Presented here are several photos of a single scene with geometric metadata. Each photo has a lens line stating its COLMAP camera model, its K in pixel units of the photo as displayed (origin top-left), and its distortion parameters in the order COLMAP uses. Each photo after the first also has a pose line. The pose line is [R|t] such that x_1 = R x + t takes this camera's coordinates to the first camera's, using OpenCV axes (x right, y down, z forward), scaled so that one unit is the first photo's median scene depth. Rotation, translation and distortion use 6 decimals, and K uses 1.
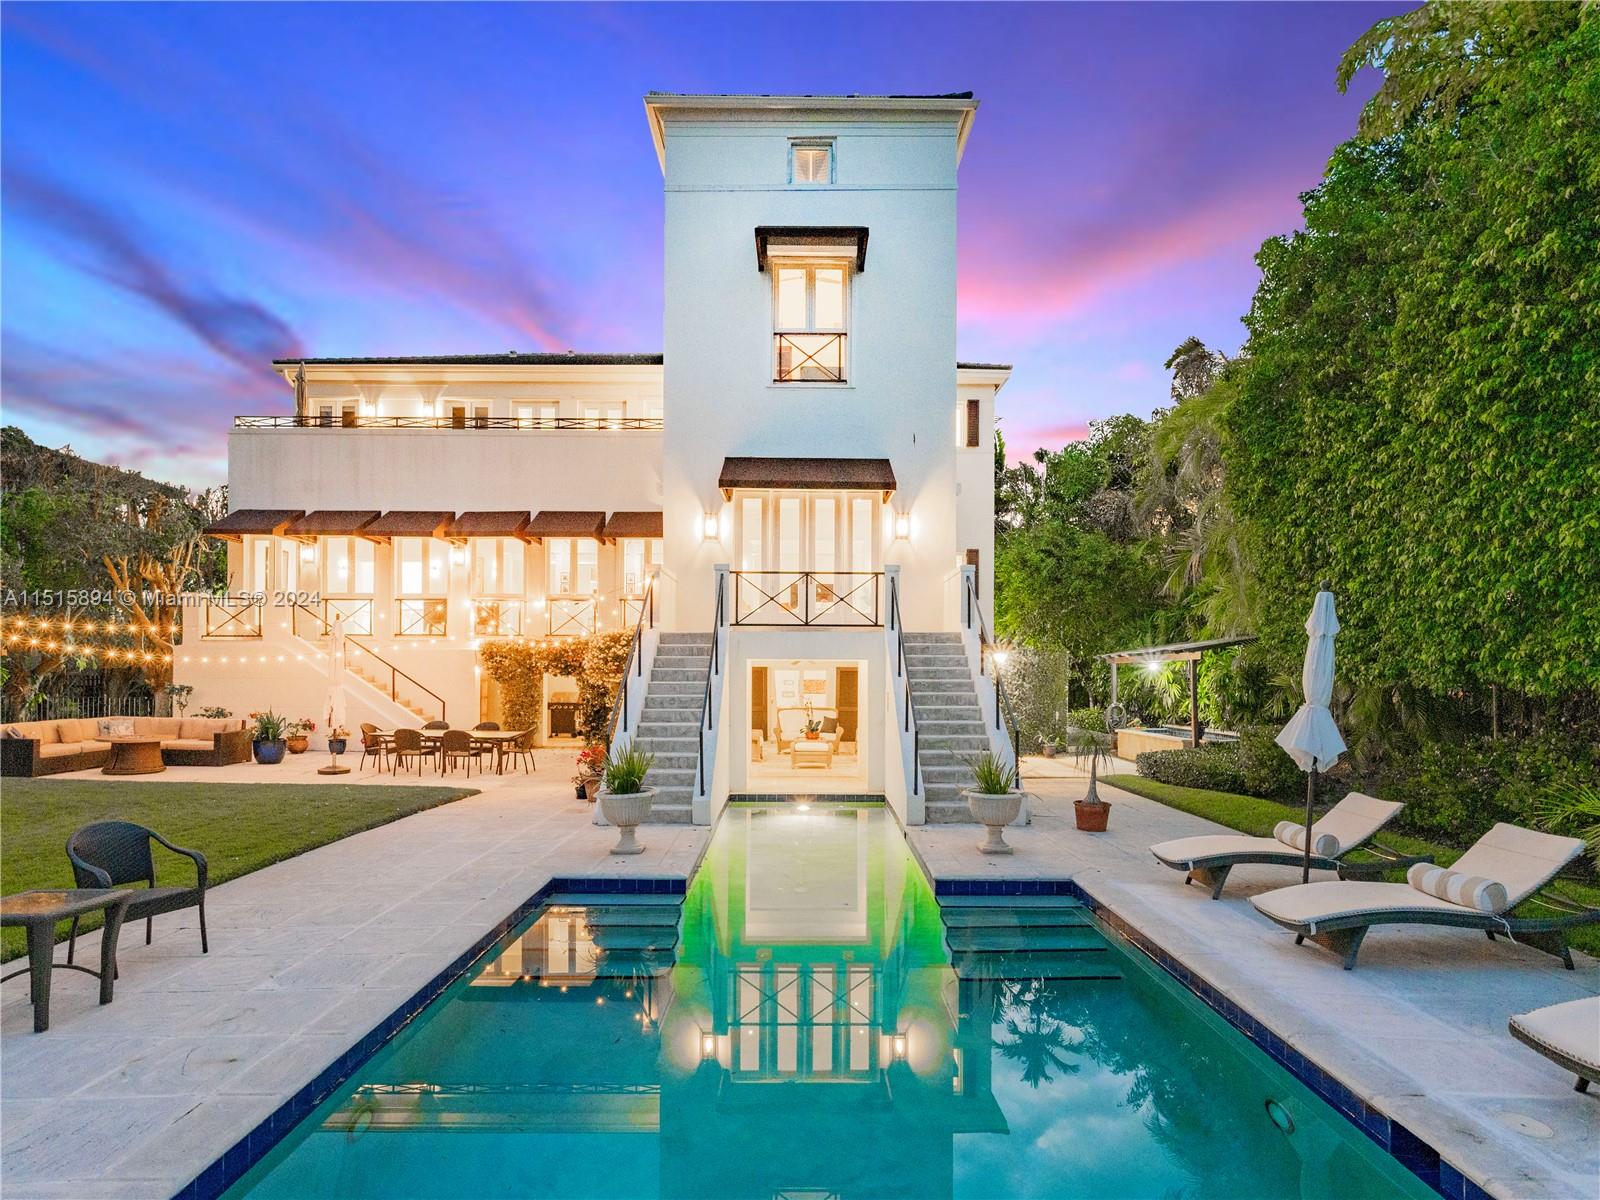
lens RADIAL K [[841.1, 0, 791.9], [0, 841.1, 686.4], [0, 0, 1]] dist [-0.011879, 0.004562]
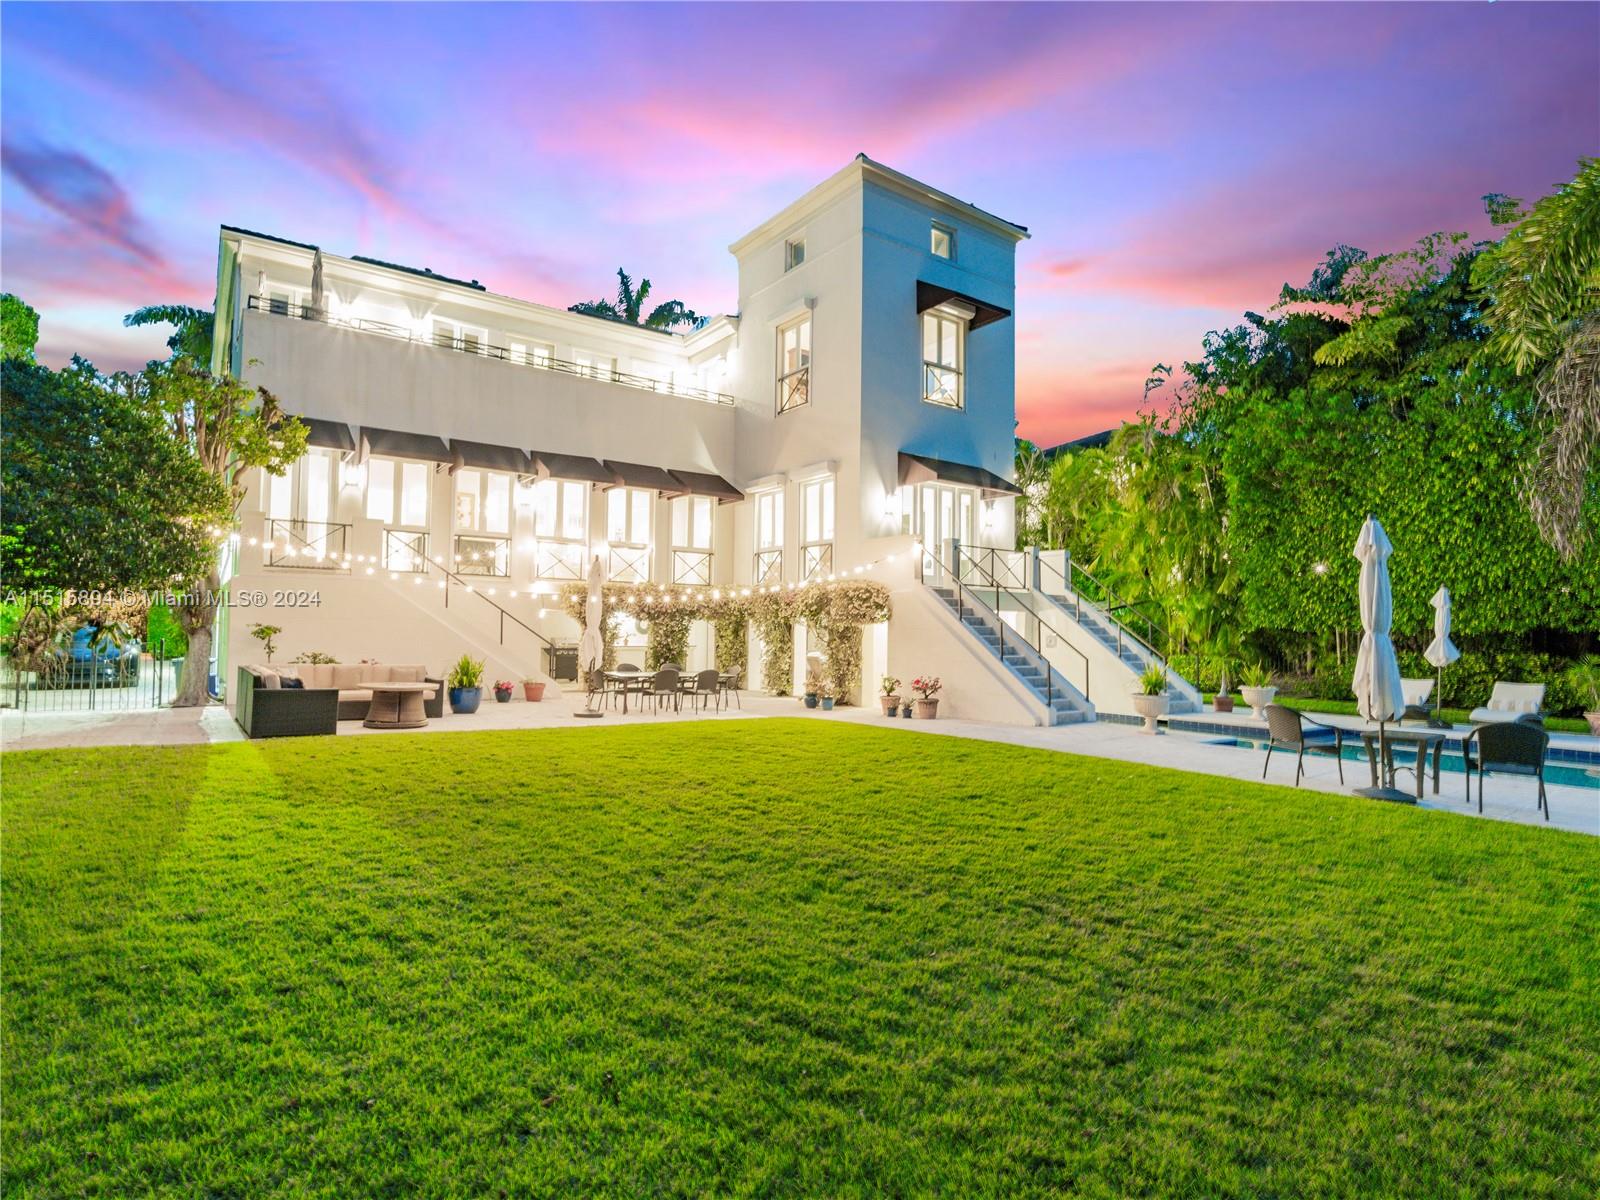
lens RADIAL K [[841.1, 0, 795.0], [0, 841.1, 598.3], [0, 0, 1]] dist [-0.011879, 0.004562]
pose [[0.811286, 0.028610, 0.583949, -0.806425], [-0.001550, 0.998904, -0.046787, 0.009084], [-0.584647, 0.037053, 0.810441, 0.048909]]
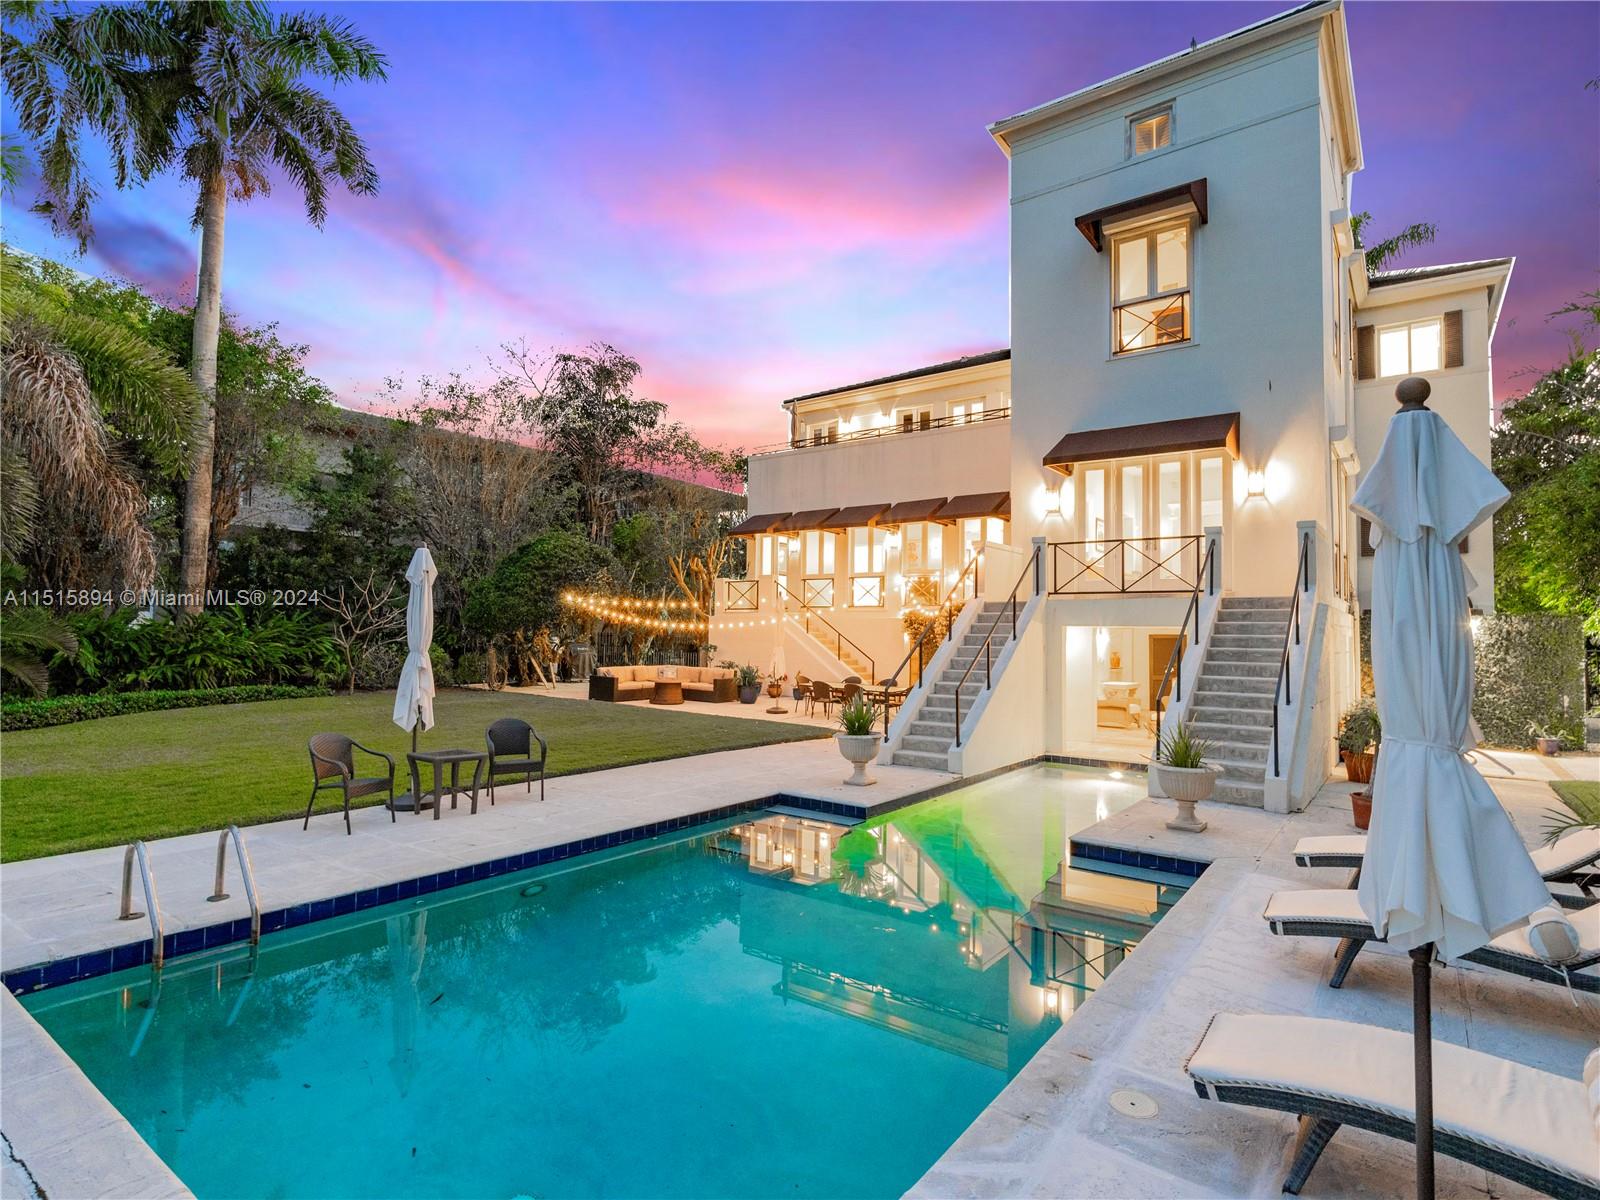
lens RADIAL K [[841.1, 0, 837.0], [0, 841.1, 614.7], [0, 0, 1]] dist [-0.011879, 0.004562]
pose [[0.800562, -0.007648, -0.599201, 0.297218], [-0.020192, 0.999006, -0.039729, 0.000473], [0.598910, 0.043905, 0.799612, -0.002778]]
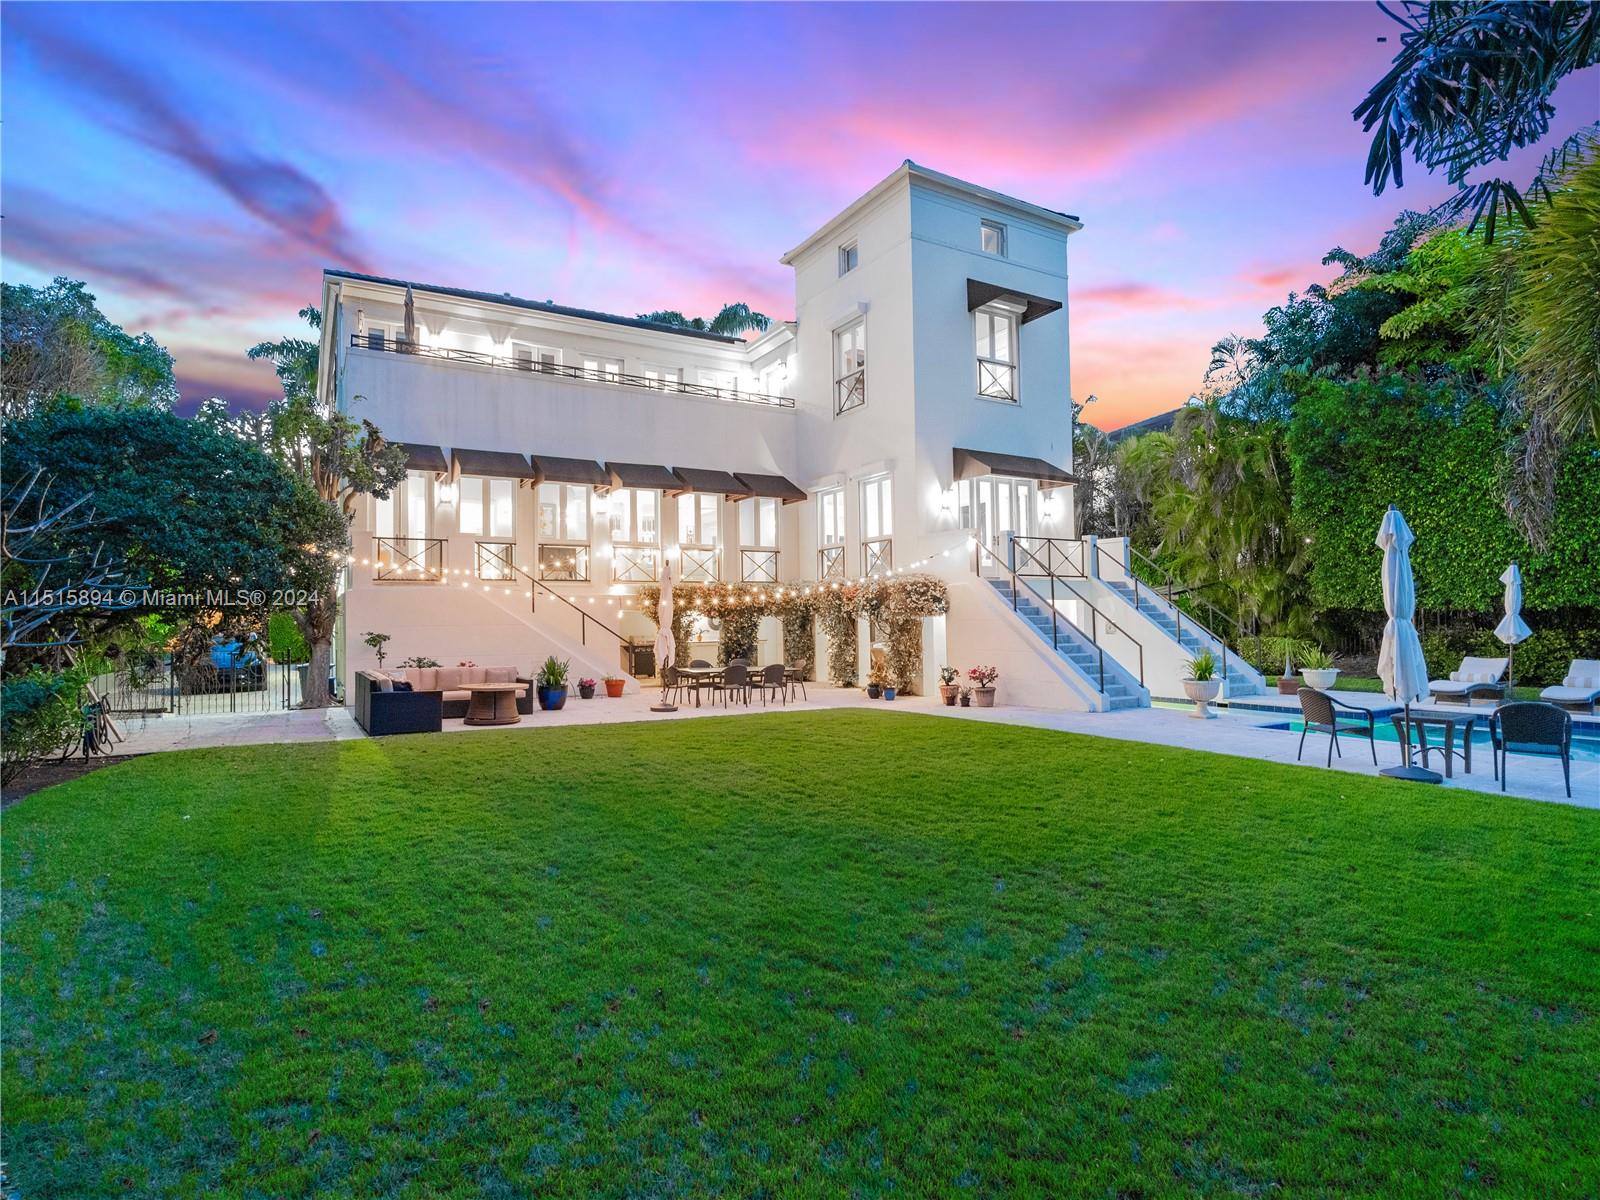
lens RADIAL K [[841.1, 0, 793.8], [0, 841.1, 590.8], [0, 0, 1]] dist [-0.011879, 0.004562]
pose [[0.862824, -0.000233, 0.505504, -0.817030], [0.025485, 0.998748, -0.043040, 0.001896], [-0.504861, 0.050019, 0.861750, -0.002129]]
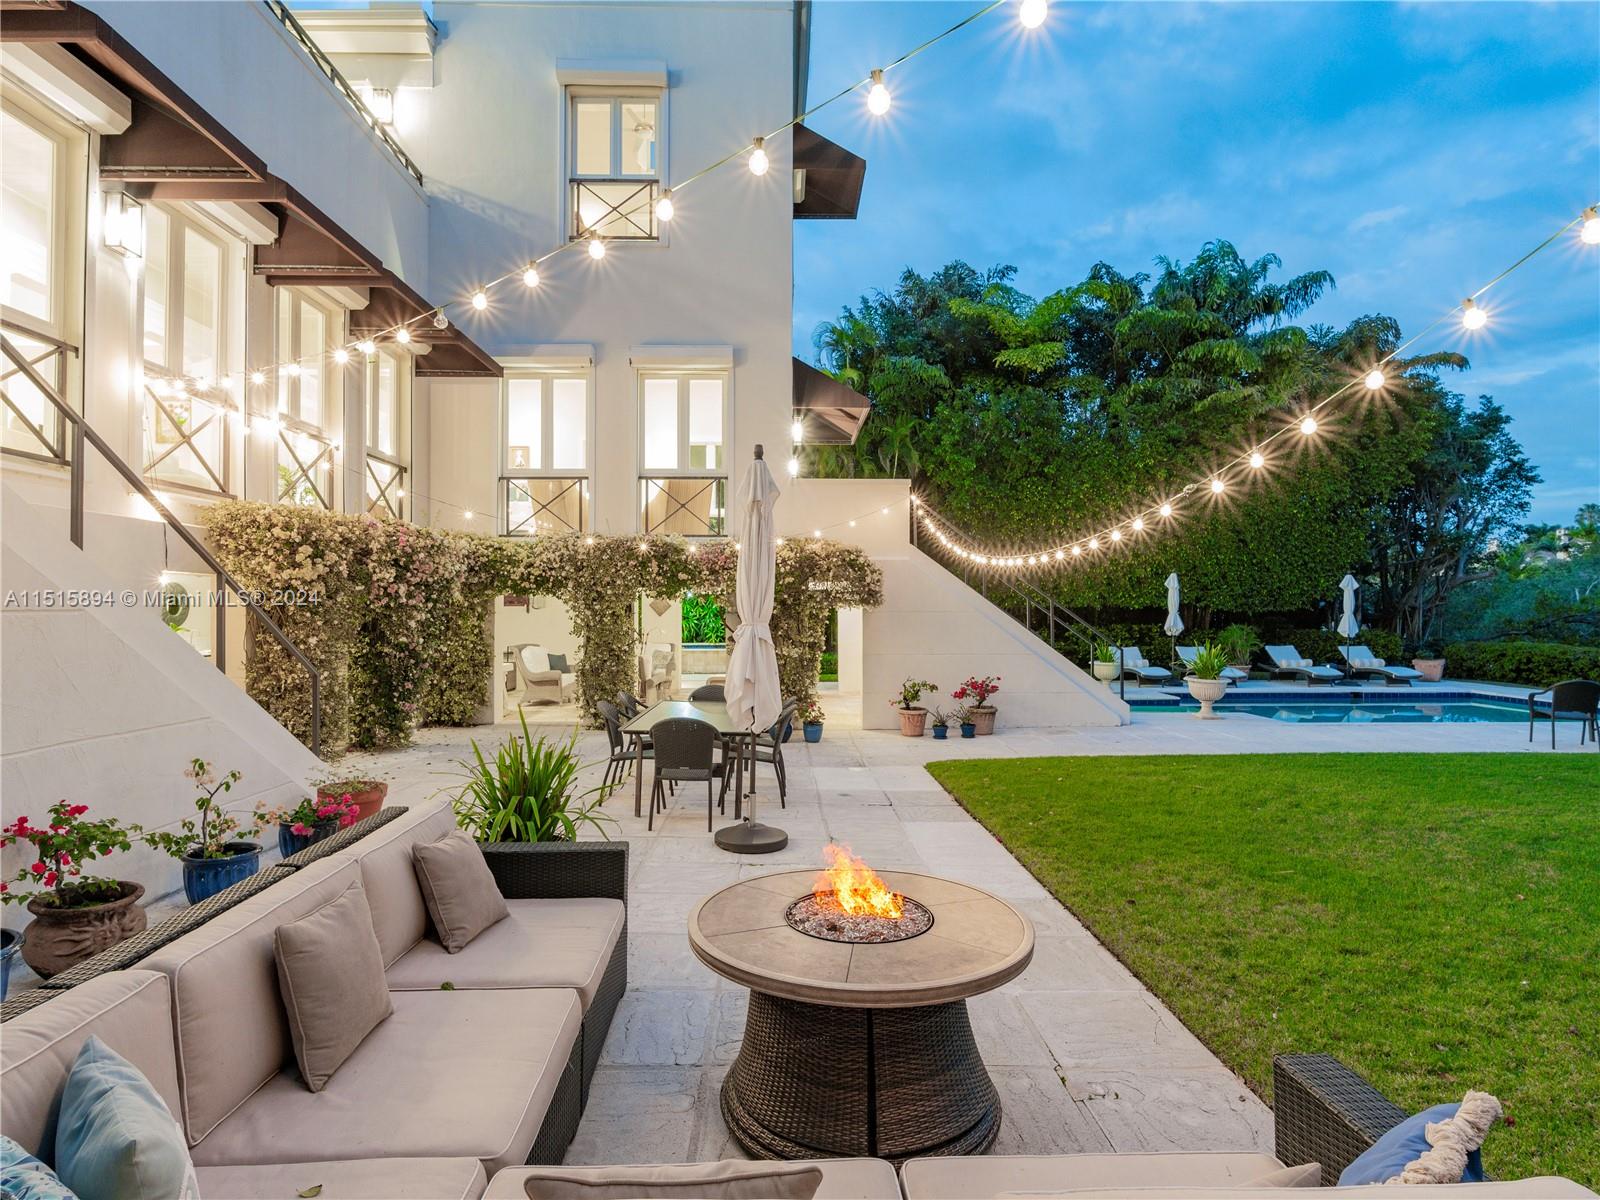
lens RADIAL K [[841.1, 0, 798.5], [0, 841.1, 596.5], [0, 0, 1]] dist [-0.011879, 0.004562]
pose [[-0.026322, 0.008725, 0.999615, -0.822439], [0.012059, 0.999892, -0.008410, -0.009470], [-0.999581, 0.011833, -0.026425, 0.859905]]
